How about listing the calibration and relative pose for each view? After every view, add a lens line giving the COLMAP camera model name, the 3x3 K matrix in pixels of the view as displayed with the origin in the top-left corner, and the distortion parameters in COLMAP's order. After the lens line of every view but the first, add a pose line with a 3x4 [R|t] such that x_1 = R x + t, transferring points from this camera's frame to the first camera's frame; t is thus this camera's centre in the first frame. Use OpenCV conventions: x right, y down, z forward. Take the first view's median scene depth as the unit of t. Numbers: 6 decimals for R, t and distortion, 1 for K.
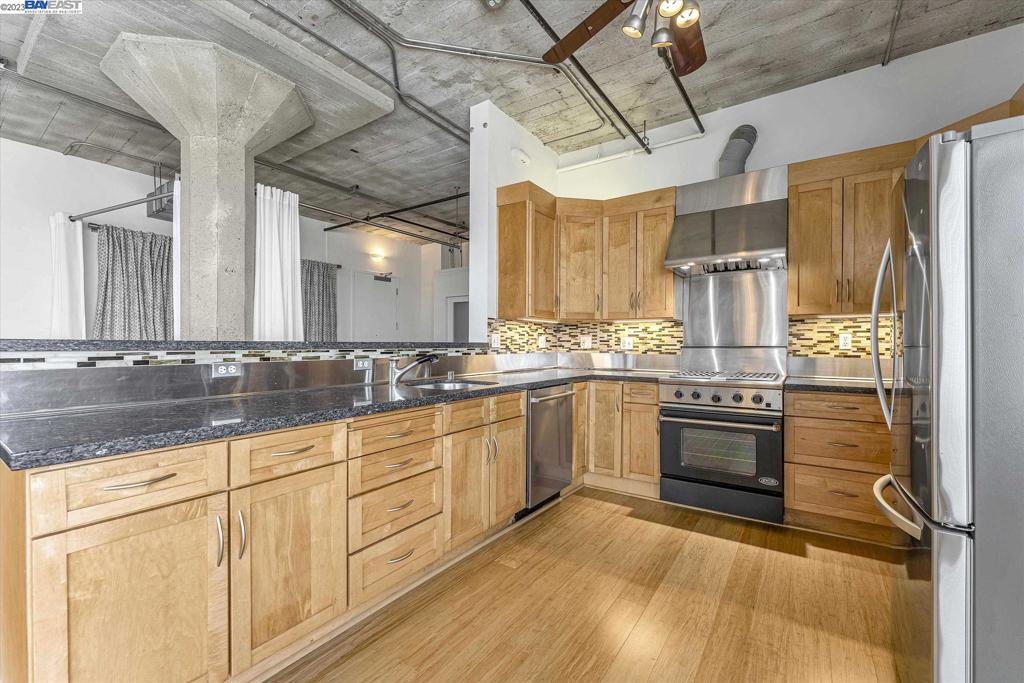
lens RADIAL K [[411.1, 0, 514.1], [0, 411.1, 347.4], [0, 0, 1]] dist [0.001137, 0.000709]
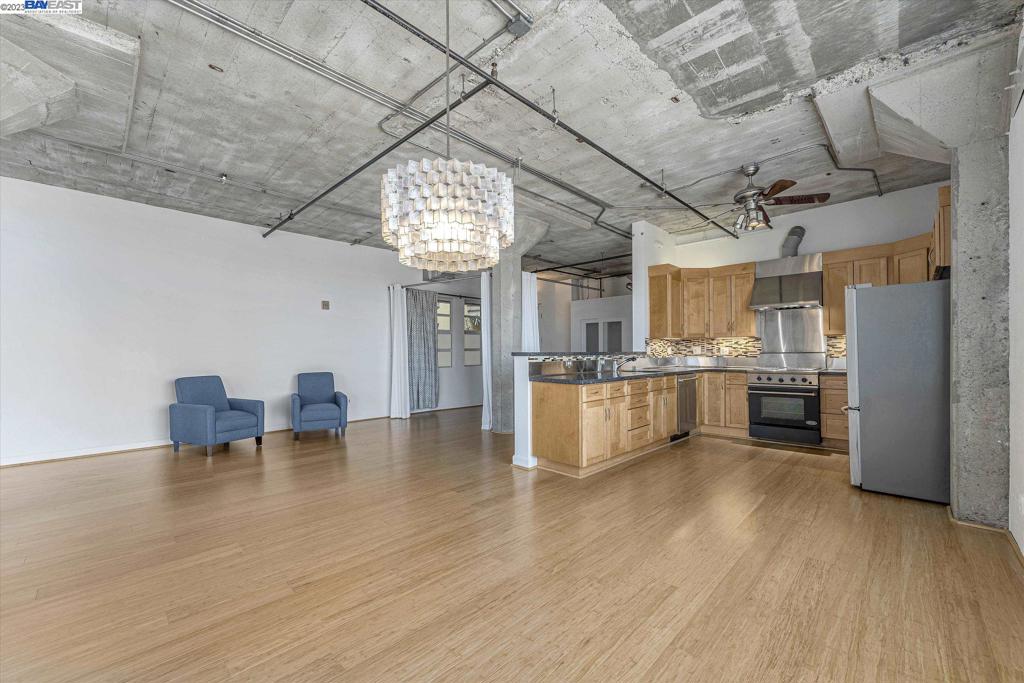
lens RADIAL K [[411.1, 0, 504.3], [0, 411.1, 347.0], [0, 0, 1]] dist [0.001137, 0.000709]
pose [[0.985552, -0.010636, -0.169038, -0.379680], [0.007387, 0.999776, -0.019839, 0.000234], [0.169211, 0.018303, 0.985410, -0.931198]]
